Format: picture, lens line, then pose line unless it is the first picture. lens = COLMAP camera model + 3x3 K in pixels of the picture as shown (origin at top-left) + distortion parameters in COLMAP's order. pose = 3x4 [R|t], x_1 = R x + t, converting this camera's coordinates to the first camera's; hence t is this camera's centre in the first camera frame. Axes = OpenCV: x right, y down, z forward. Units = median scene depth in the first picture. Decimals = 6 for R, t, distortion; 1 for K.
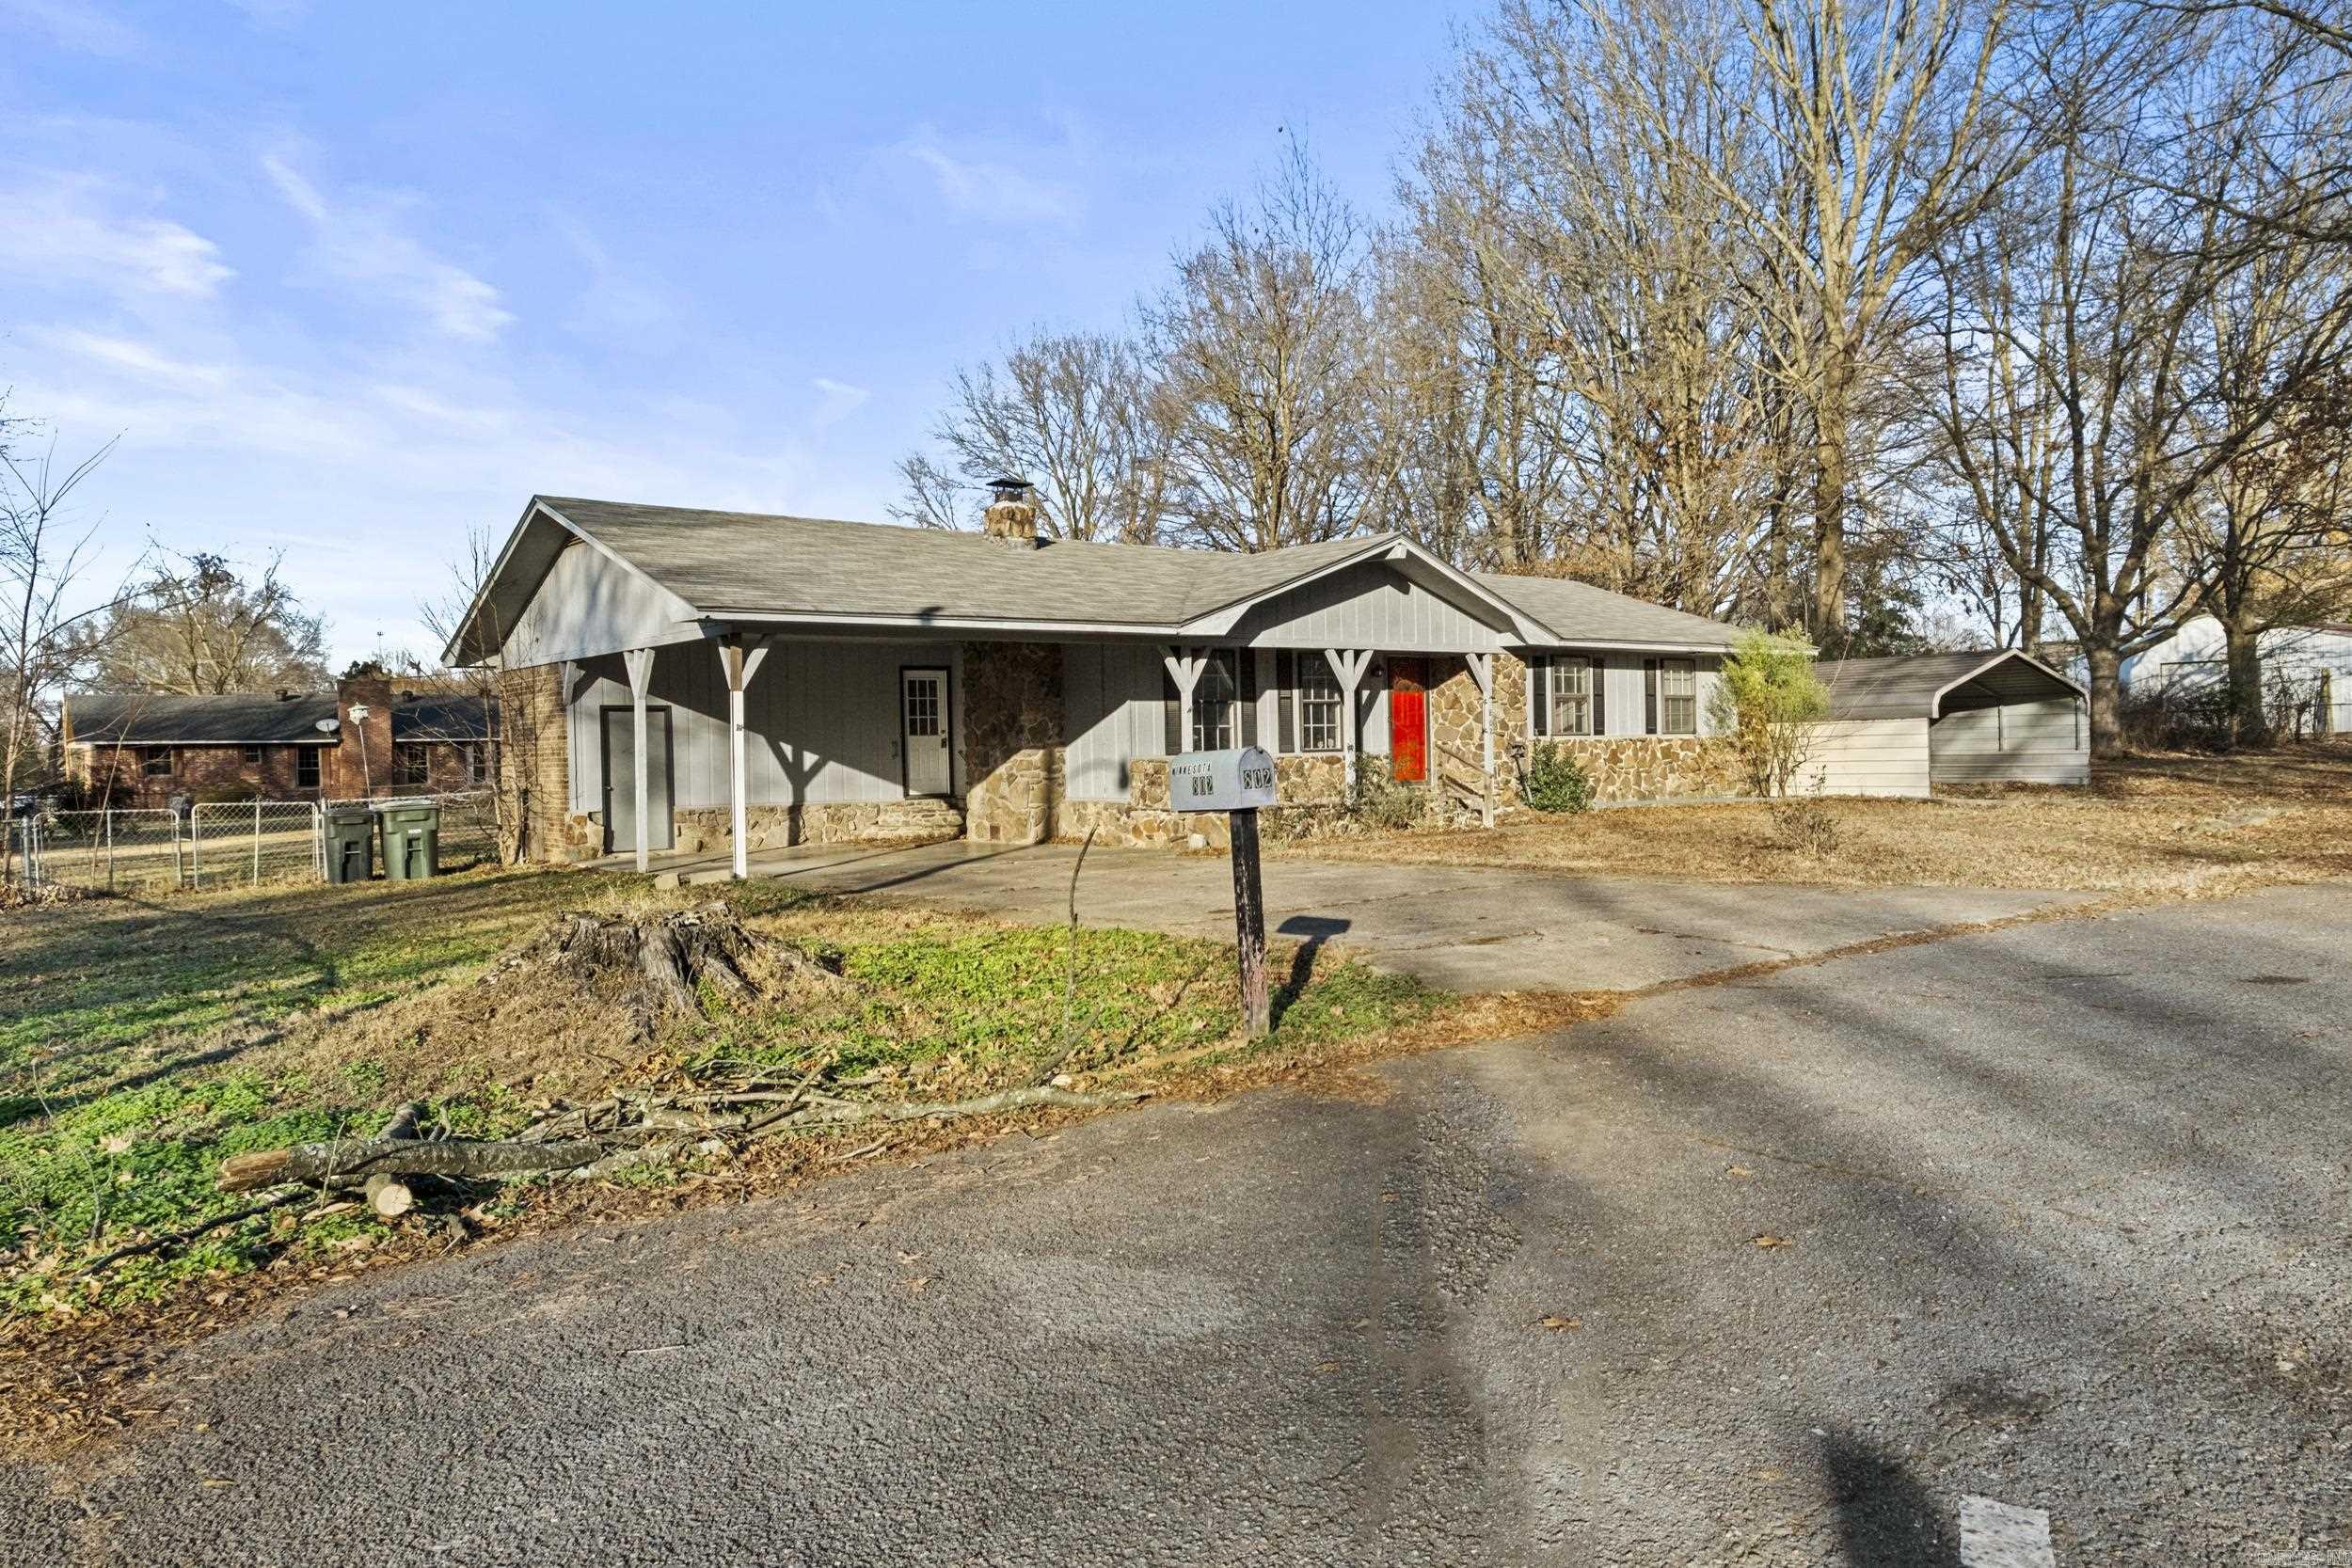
lens RADIAL K [[1543.1, 0, 1187.0], [0, 1543.1, 774.5], [0, 0, 1]] dist [0.027603, 0.002831]
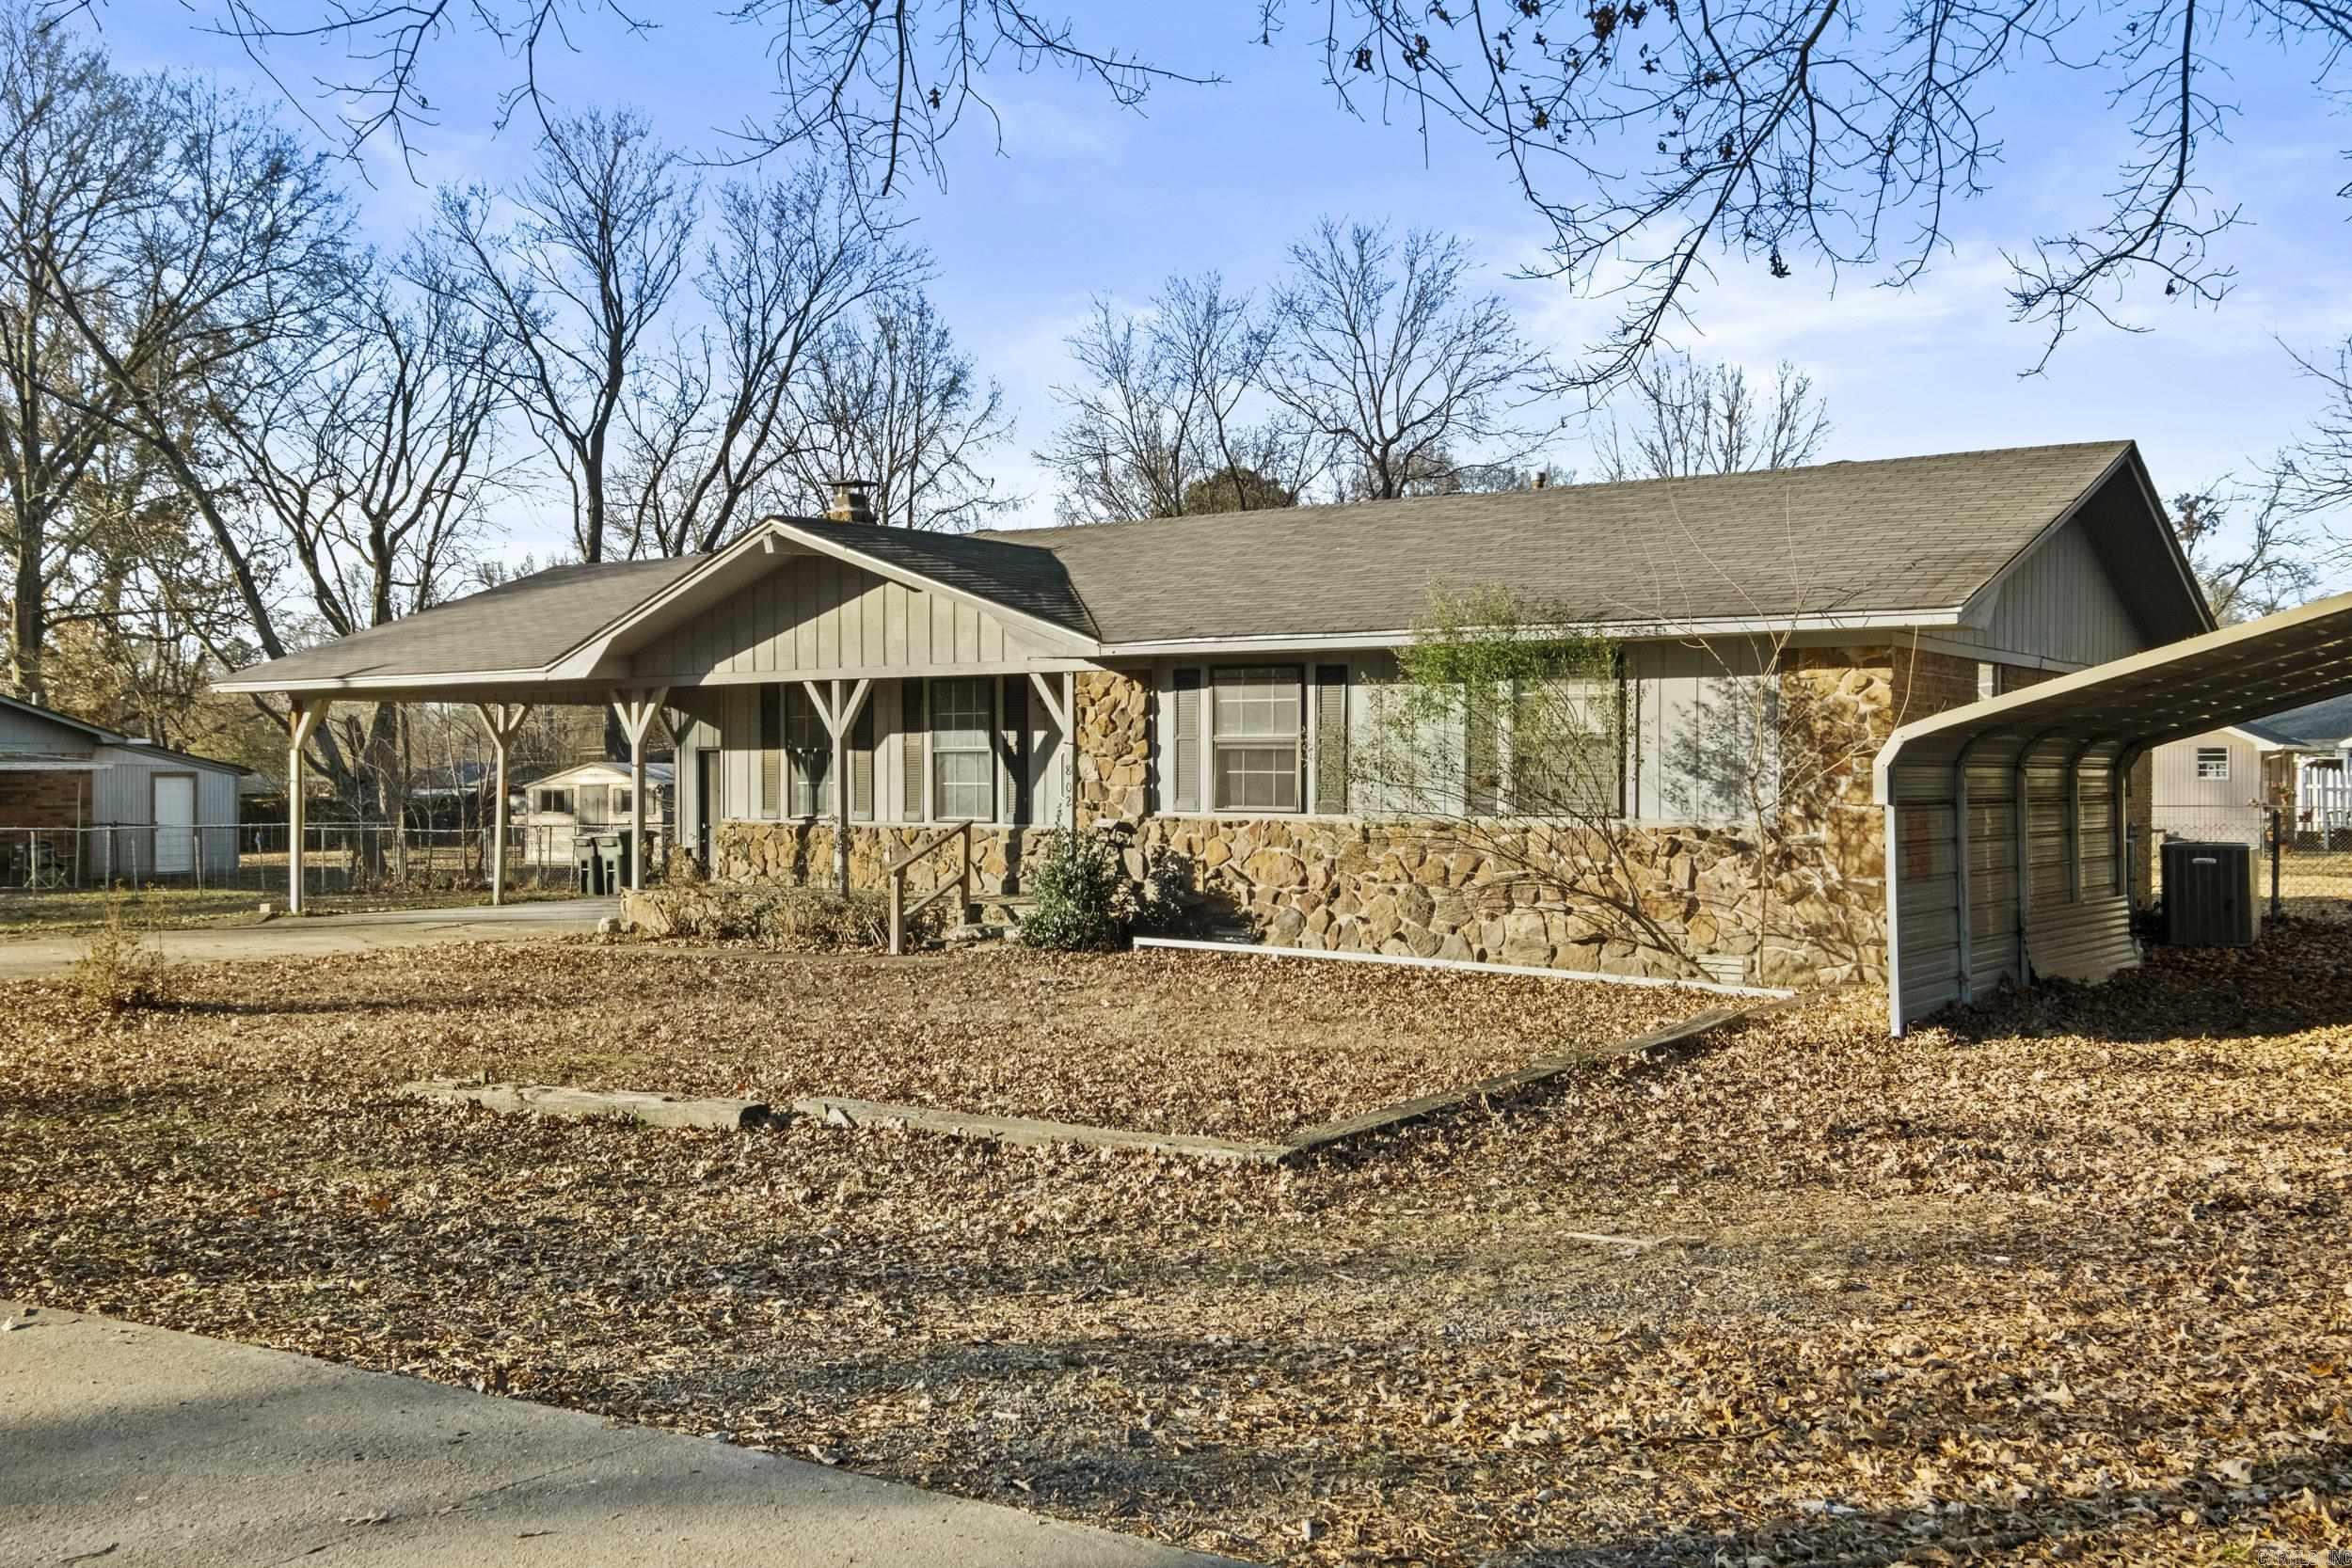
lens RADIAL K [[2146.3, 0, 1169.9], [0, 2146.3, 788.1], [0, 0, 1]] dist [0.062294, 0.000000]
pose [[0.307447, 0.030691, -0.951070, 1.019930], [-0.019667, 0.999471, 0.025895, -0.056229], [0.951362, 0.010743, 0.307888, 0.793114]]
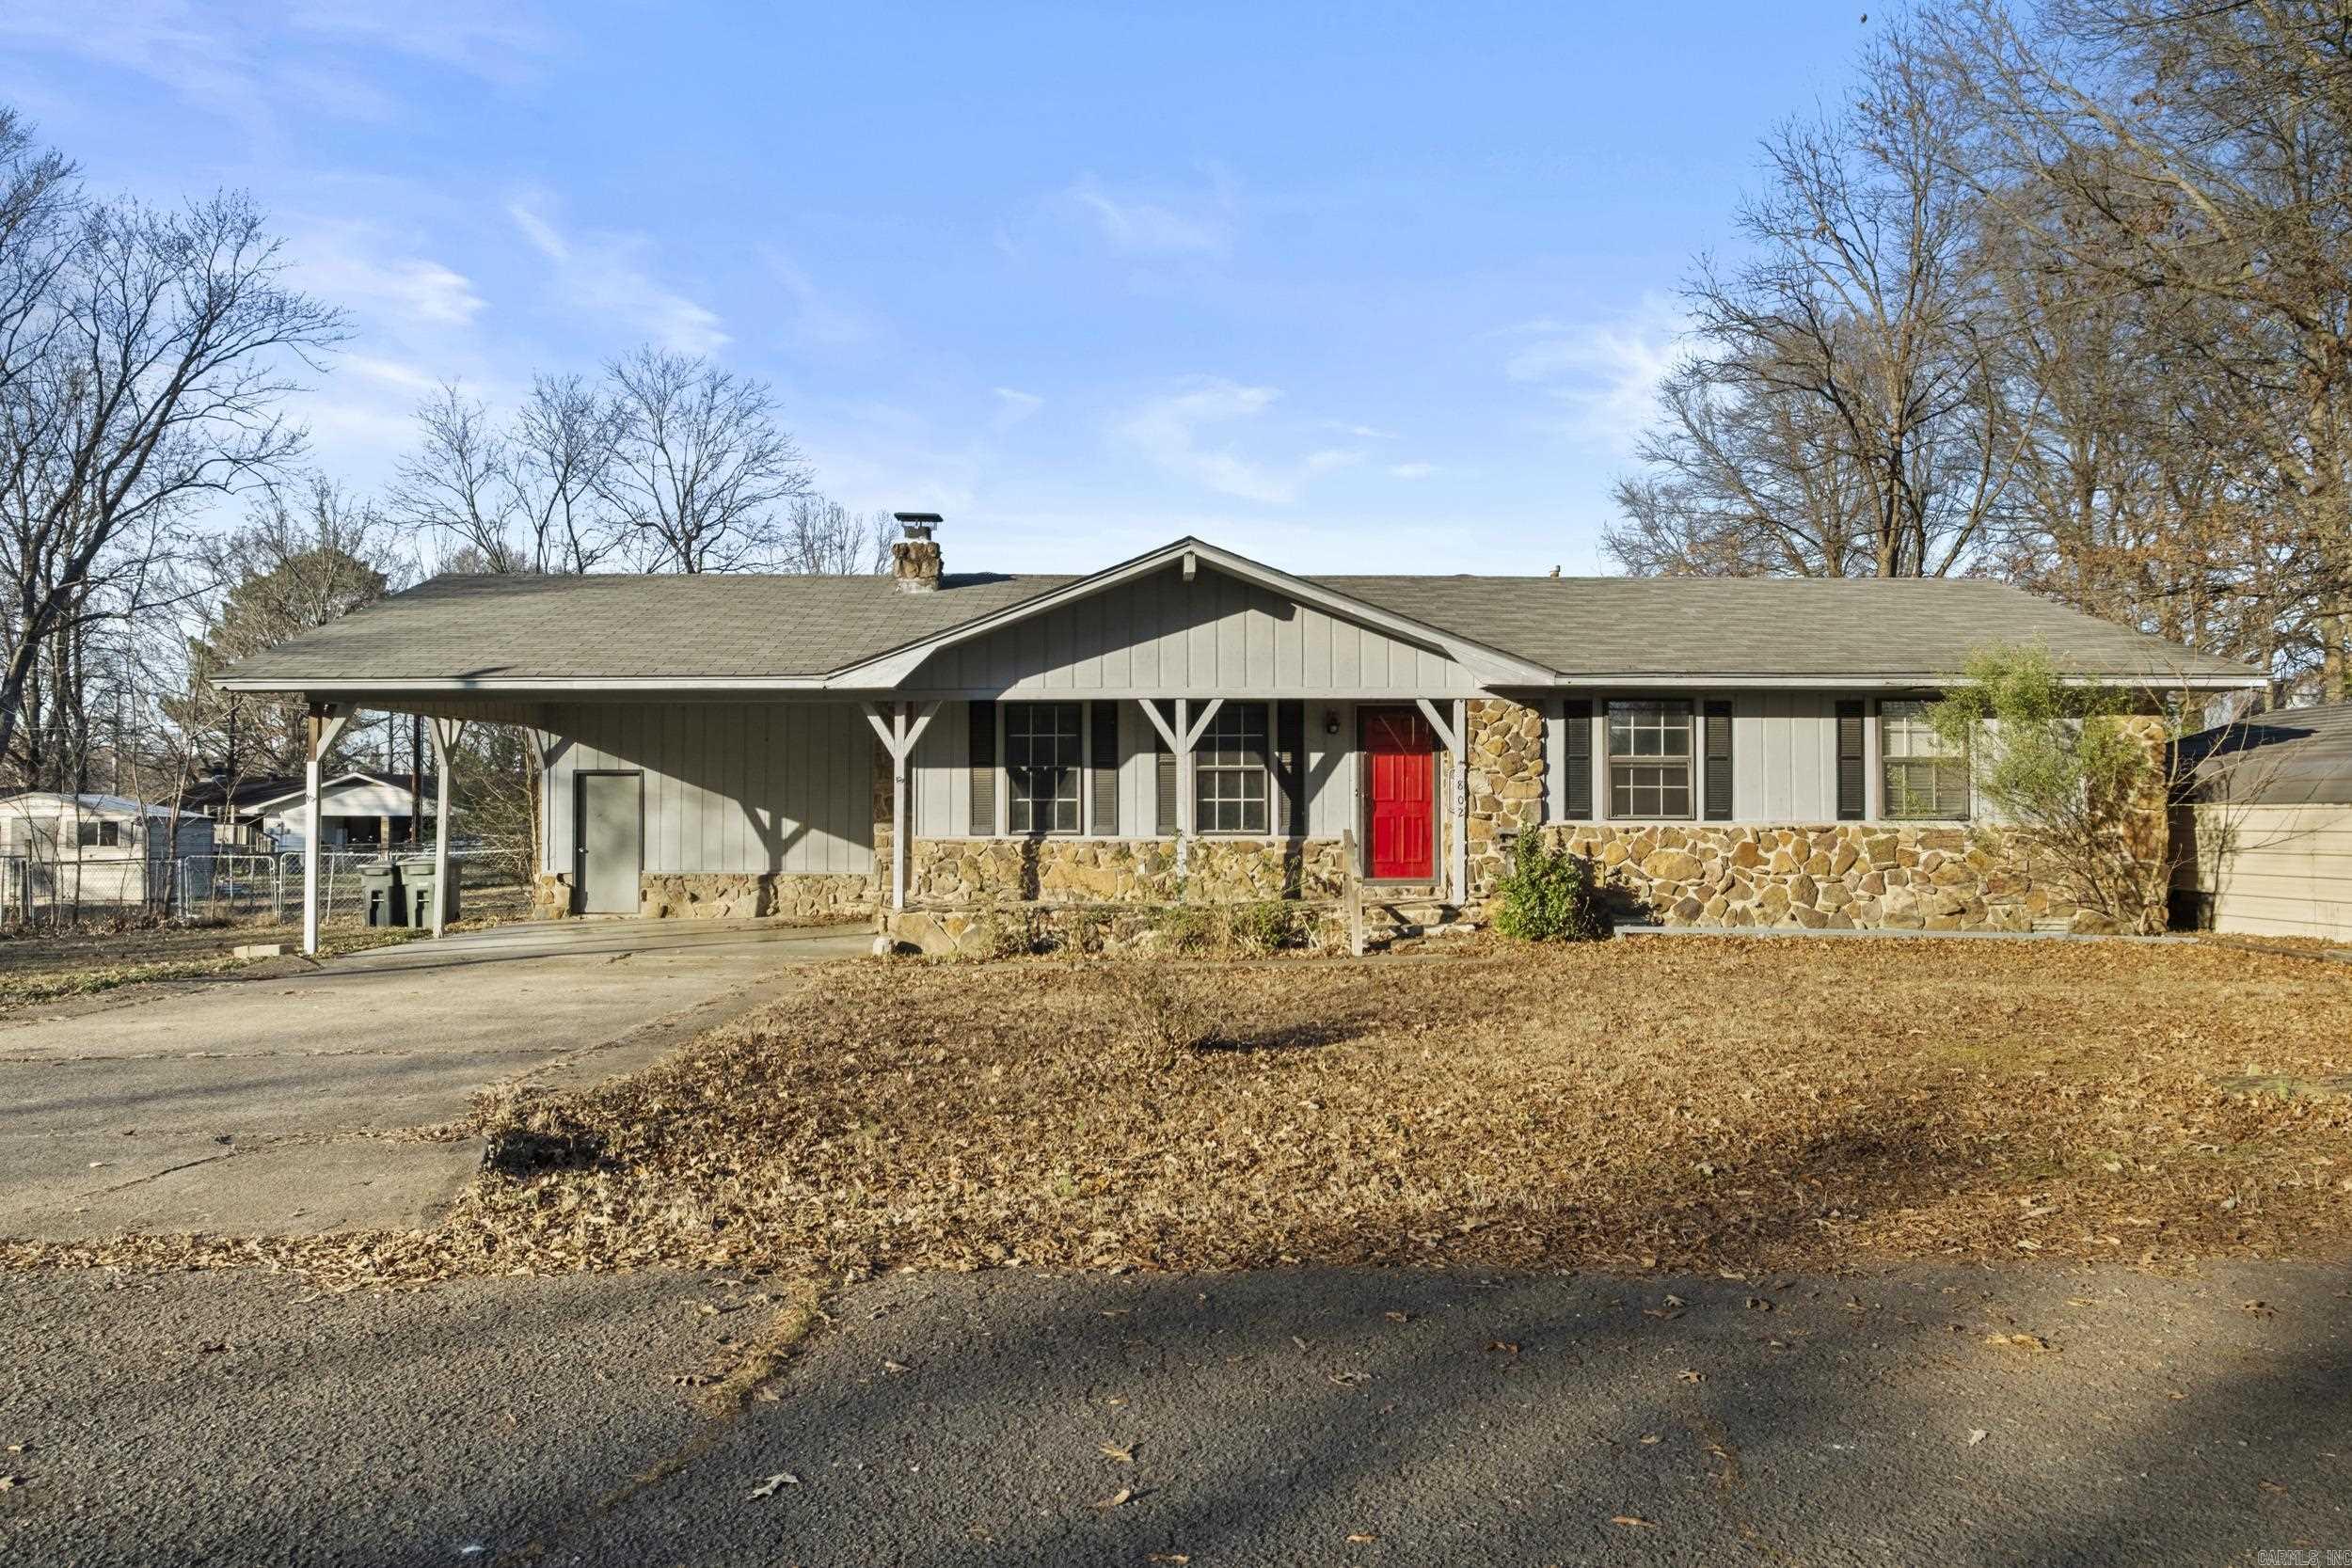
lens RADIAL K [[1543.1, 0, 1173.4], [0, 1543.1, 782.5], [0, 0, 1]] dist [0.027603, 0.002831]
pose [[0.806828, 0.010493, -0.590694, 0.507446], [-0.025319, 0.999538, -0.016828, -0.026904], [0.590244, 0.028532, 0.806721, 0.376789]]
